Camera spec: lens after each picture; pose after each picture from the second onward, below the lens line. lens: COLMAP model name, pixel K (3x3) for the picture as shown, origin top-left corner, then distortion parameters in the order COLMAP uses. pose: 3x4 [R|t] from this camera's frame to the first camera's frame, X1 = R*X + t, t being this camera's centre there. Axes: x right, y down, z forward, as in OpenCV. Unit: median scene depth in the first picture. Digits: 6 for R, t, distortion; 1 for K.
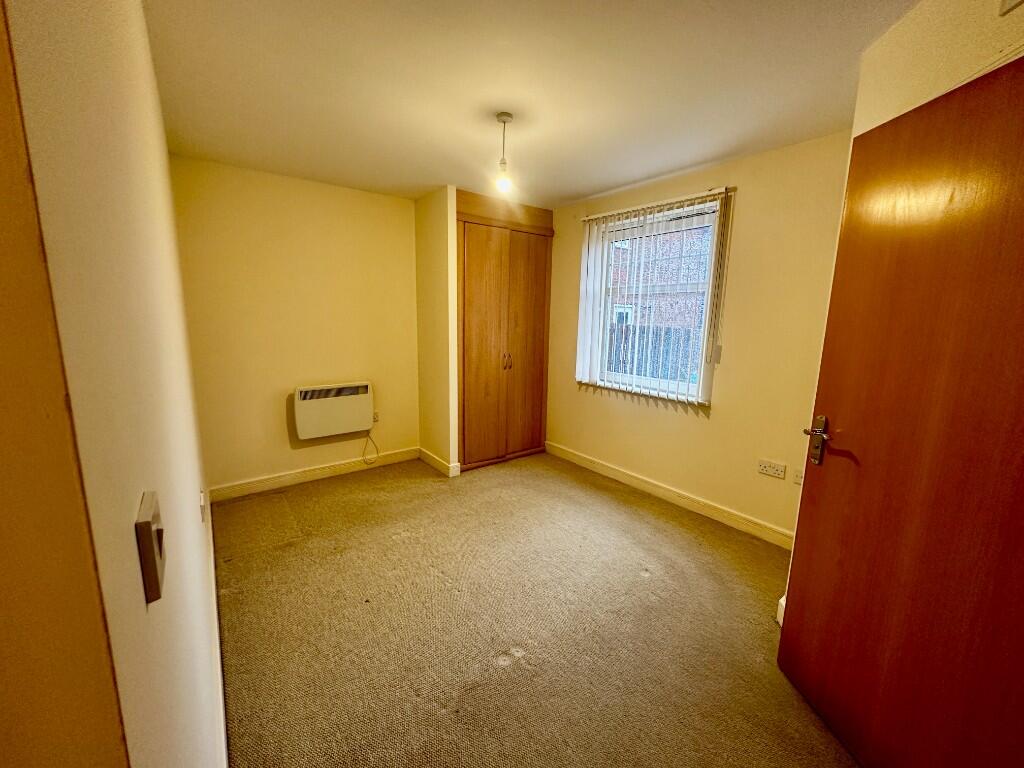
lens RADIAL K [[408.4, 0, 511.2], [0, 408.4, 383.3], [0, 0, 1]] dist [-0.000395, 0.000251]
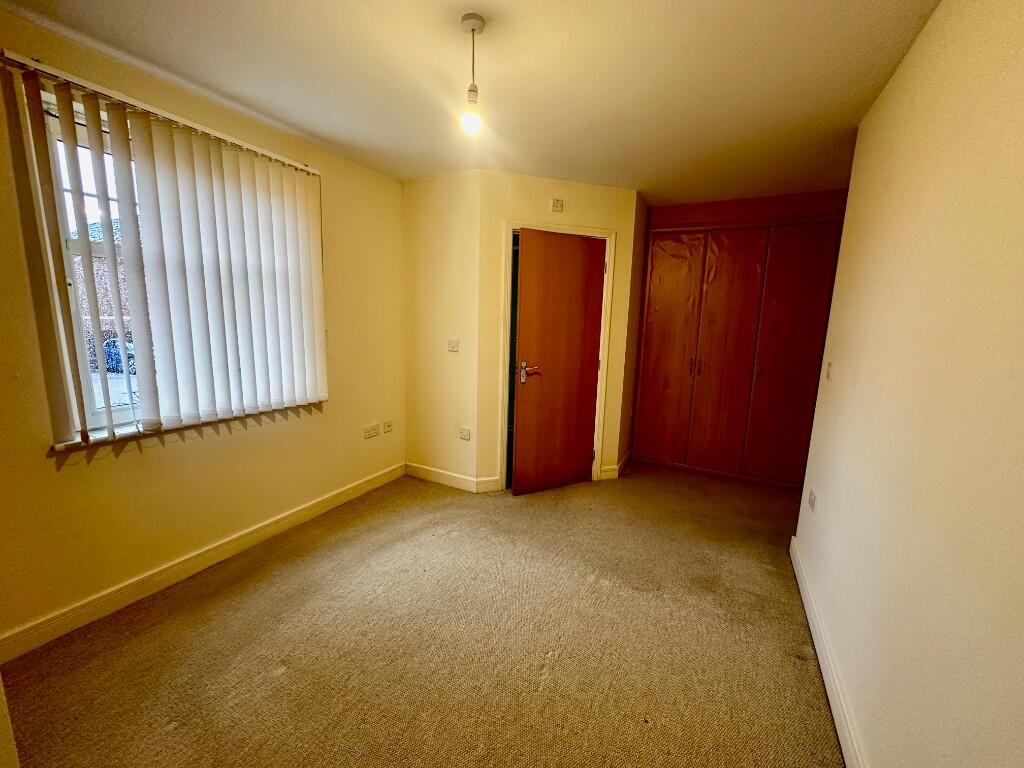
lens RADIAL K [[408.4, 0, 511.5], [0, 408.4, 383.8], [0, 0, 1]] dist [-0.000395, 0.000251]
pose [[-0.416865, -0.177760, 0.891418, -0.540119], [0.117327, 0.961965, 0.246695, -0.160986], [-0.901365, 0.207426, -0.380153, 0.936844]]
